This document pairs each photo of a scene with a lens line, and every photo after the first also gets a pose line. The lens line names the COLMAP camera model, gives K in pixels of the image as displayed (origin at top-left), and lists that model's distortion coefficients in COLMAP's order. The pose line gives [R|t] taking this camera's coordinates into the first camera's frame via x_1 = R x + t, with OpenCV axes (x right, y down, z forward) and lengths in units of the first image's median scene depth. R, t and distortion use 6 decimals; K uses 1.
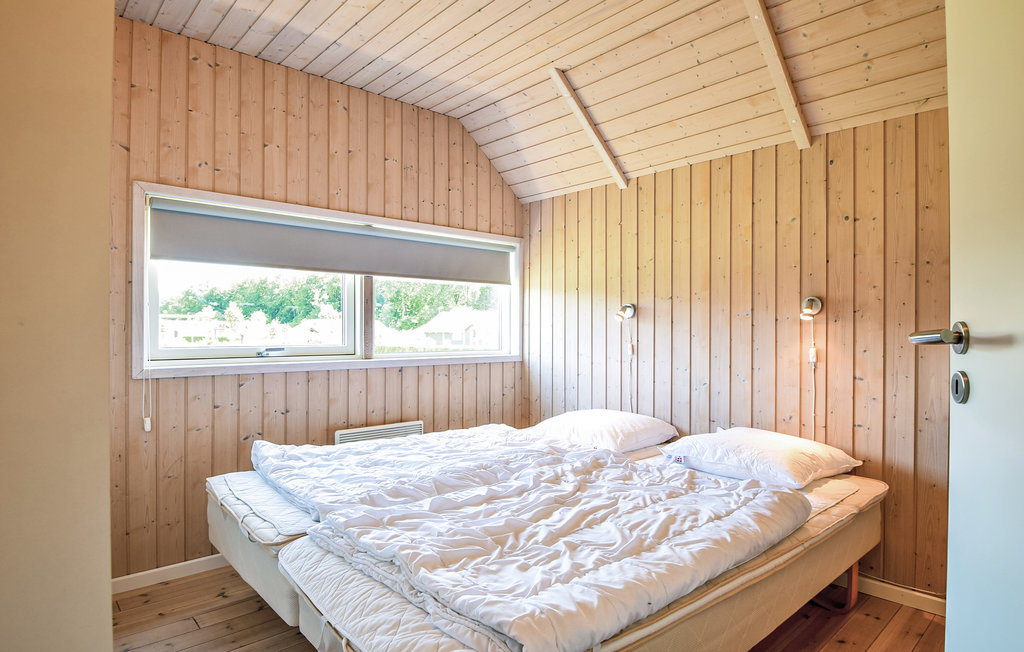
lens RADIAL K [[574.5, 0, 512.0], [0, 574.5, 326.0], [0, 0, 1]] dist [-0.000068, -0.000255]
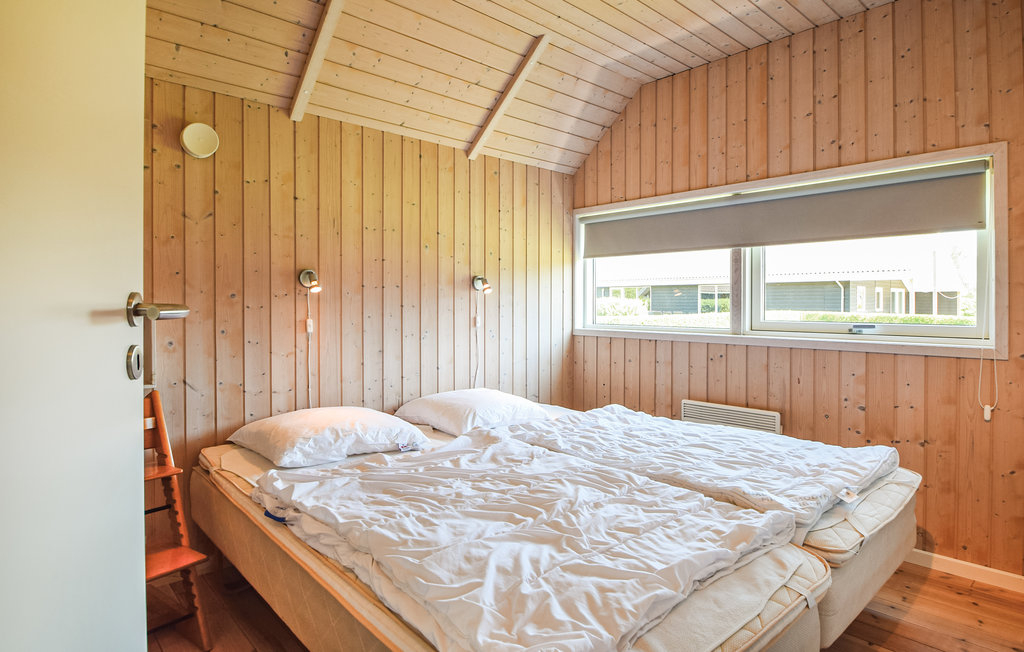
lens RADIAL K [[557.0, 0, 514.6], [0, 557.0, 306.4], [0, 0, 1]] dist [-0.021821, -0.000711]
pose [[-0.001238, 0.005826, -0.999982, 0.544852], [0.009715, 0.999936, 0.005813, -0.001575], [0.999952, -0.009708, -0.001295, 0.533029]]
